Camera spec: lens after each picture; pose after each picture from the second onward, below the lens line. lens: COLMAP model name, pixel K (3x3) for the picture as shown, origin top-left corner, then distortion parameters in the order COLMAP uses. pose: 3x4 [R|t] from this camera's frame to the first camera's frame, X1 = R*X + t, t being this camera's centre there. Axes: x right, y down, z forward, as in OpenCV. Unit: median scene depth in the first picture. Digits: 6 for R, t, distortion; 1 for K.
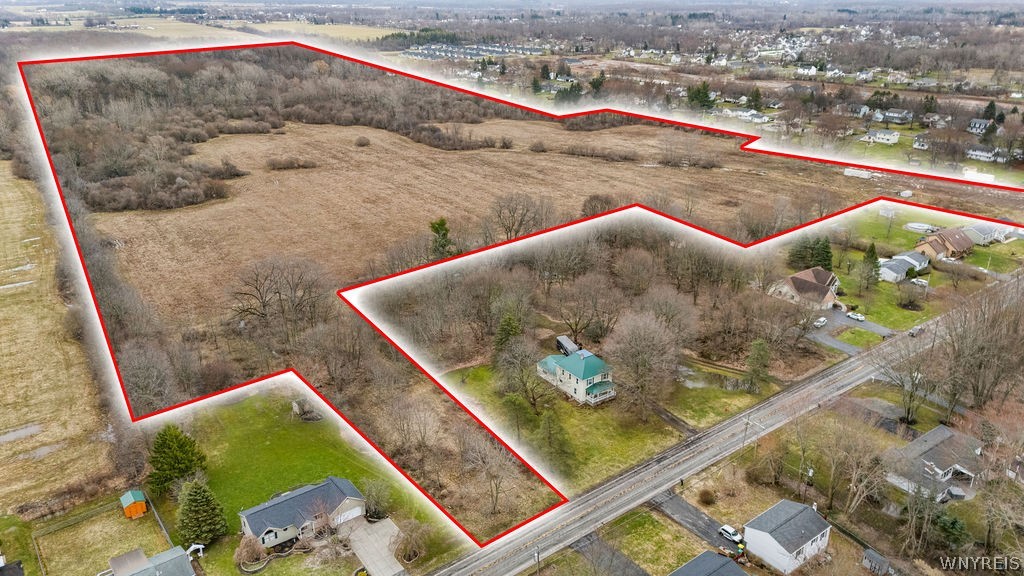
lens RADIAL K [[749.2, 0, 509.9], [0, 749.2, 291.4], [0, 0, 1]] dist [0.080796, -0.067876]
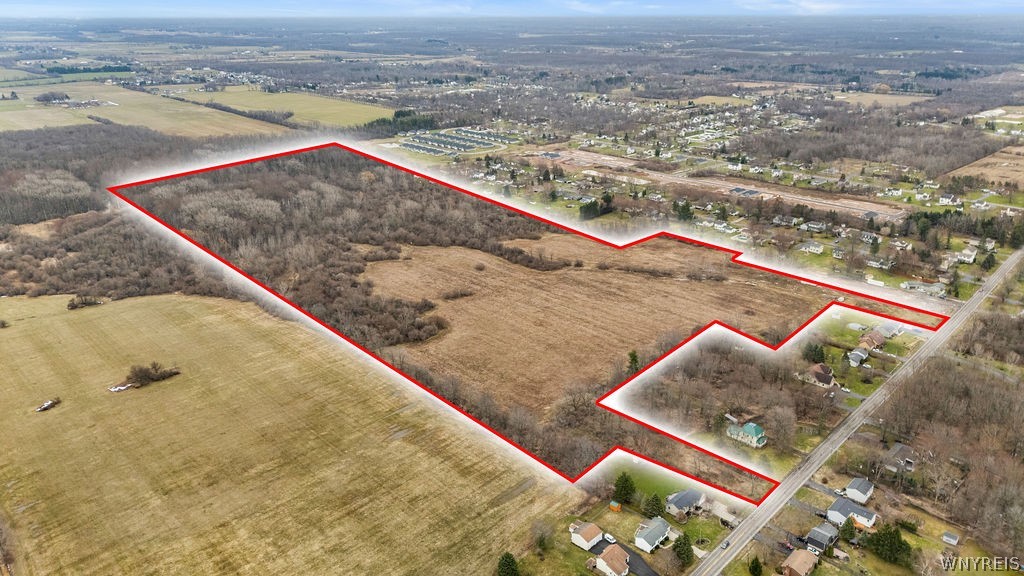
lens RADIAL K [[743.4, 0, 542.6], [0, 743.4, 286.0], [0, 0, 1]] dist [0.078203, -0.060417]
pose [[0.982634, -0.062230, 0.174808, -0.453464], [0.067284, 0.997466, -0.023133, -0.165810], [-0.172925, 0.034493, 0.984331, -0.581623]]
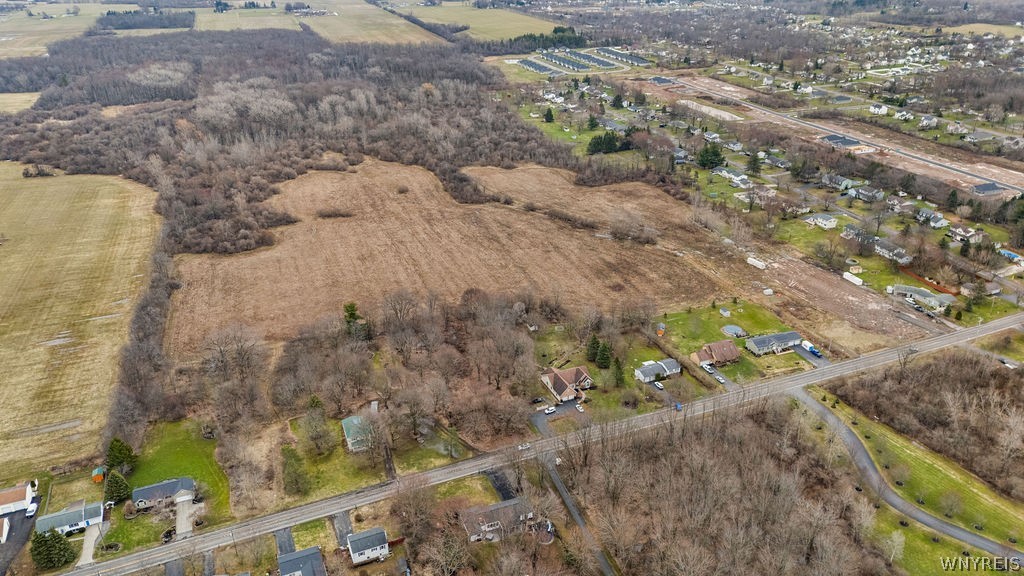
lens RADIAL K [[749.2, 0, 509.9], [0, 749.2, 291.4], [0, 0, 1]] dist [0.080796, -0.067876]
pose [[0.968625, 0.100284, -0.227396, 0.398828], [-0.086433, 0.993788, 0.070100, -0.180392], [0.233014, -0.048246, 0.971276, -0.283377]]
